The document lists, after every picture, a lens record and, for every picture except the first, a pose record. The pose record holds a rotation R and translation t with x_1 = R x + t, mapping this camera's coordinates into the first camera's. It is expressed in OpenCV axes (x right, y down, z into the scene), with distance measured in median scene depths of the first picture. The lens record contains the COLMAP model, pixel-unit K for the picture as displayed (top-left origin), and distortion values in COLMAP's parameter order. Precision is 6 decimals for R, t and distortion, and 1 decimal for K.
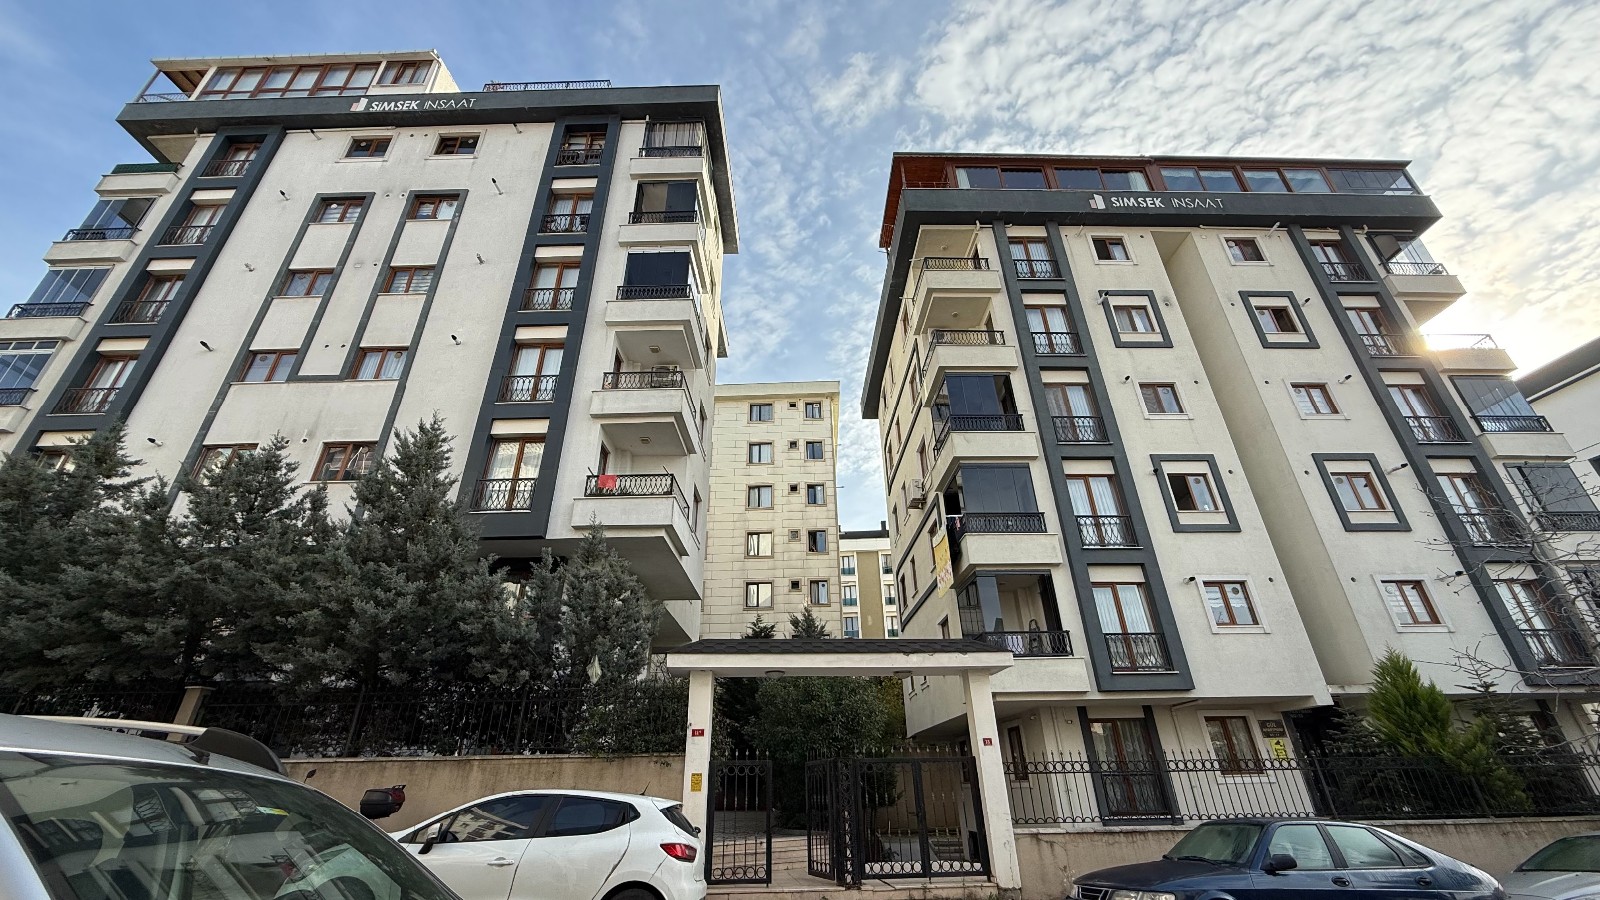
lens RADIAL K [[634.4, 0, 793.3], [0, 634.4, 444.7], [0, 0, 1]] dist [0.001149, -0.000303]
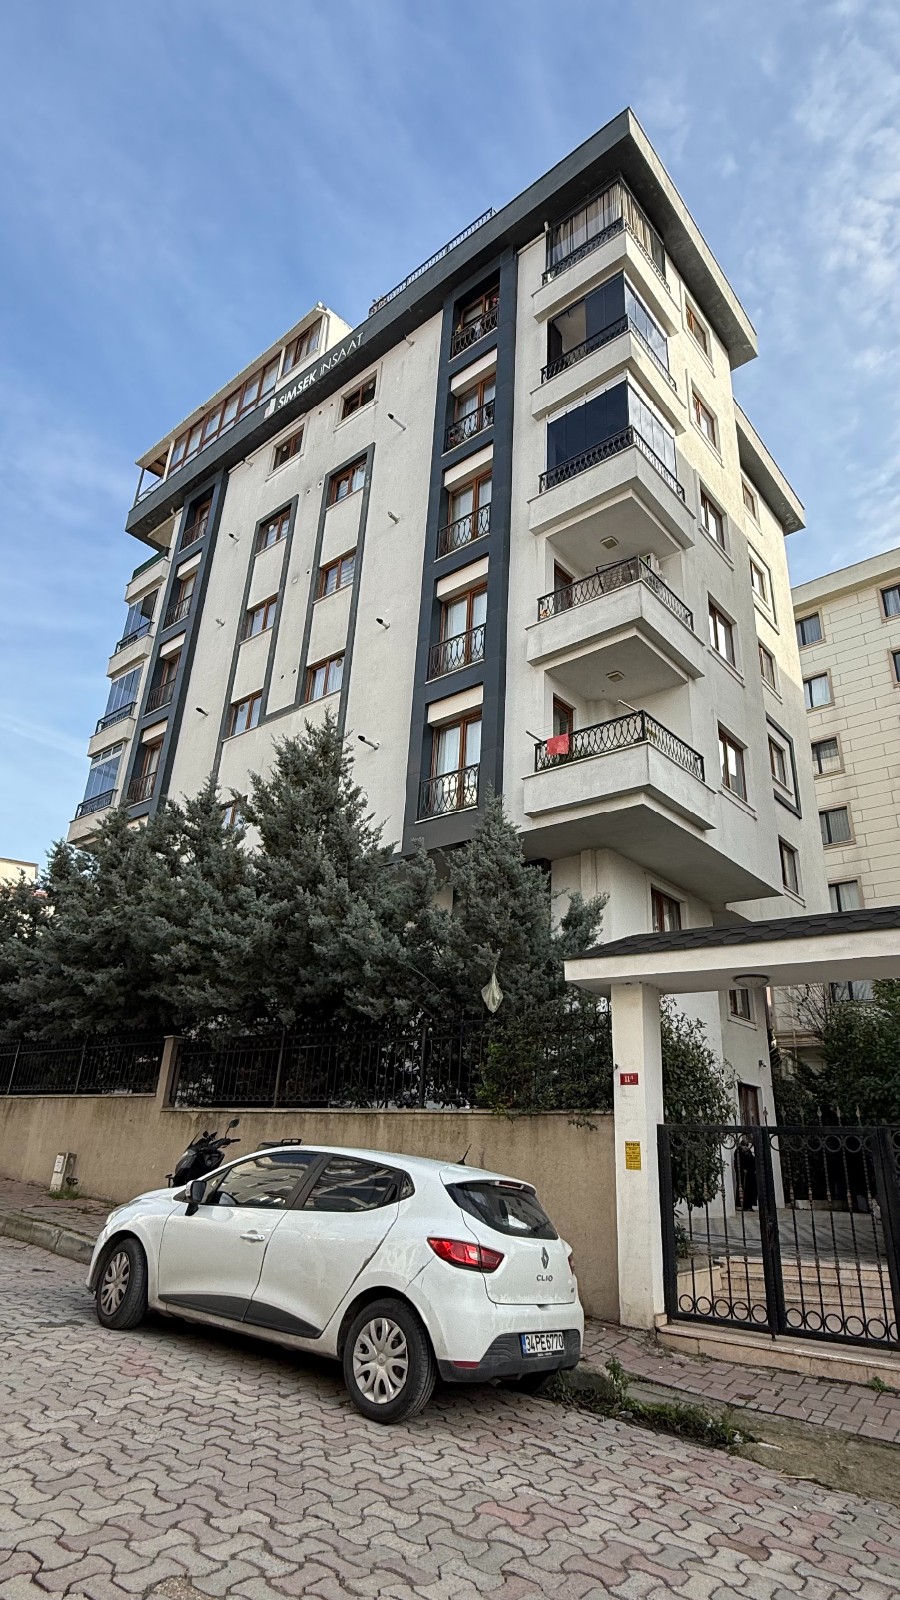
lens RADIAL K [[846.9, 0, 450.0], [0, 846.9, 800.0], [0, 0, 1]] dist [-0.002625, 0.000189]
pose [[0.776534, -0.198930, -0.597848, 0.129570], [0.245041, 0.969503, -0.004316, 0.074307], [0.580474, -0.143146, 0.801598, 0.136155]]
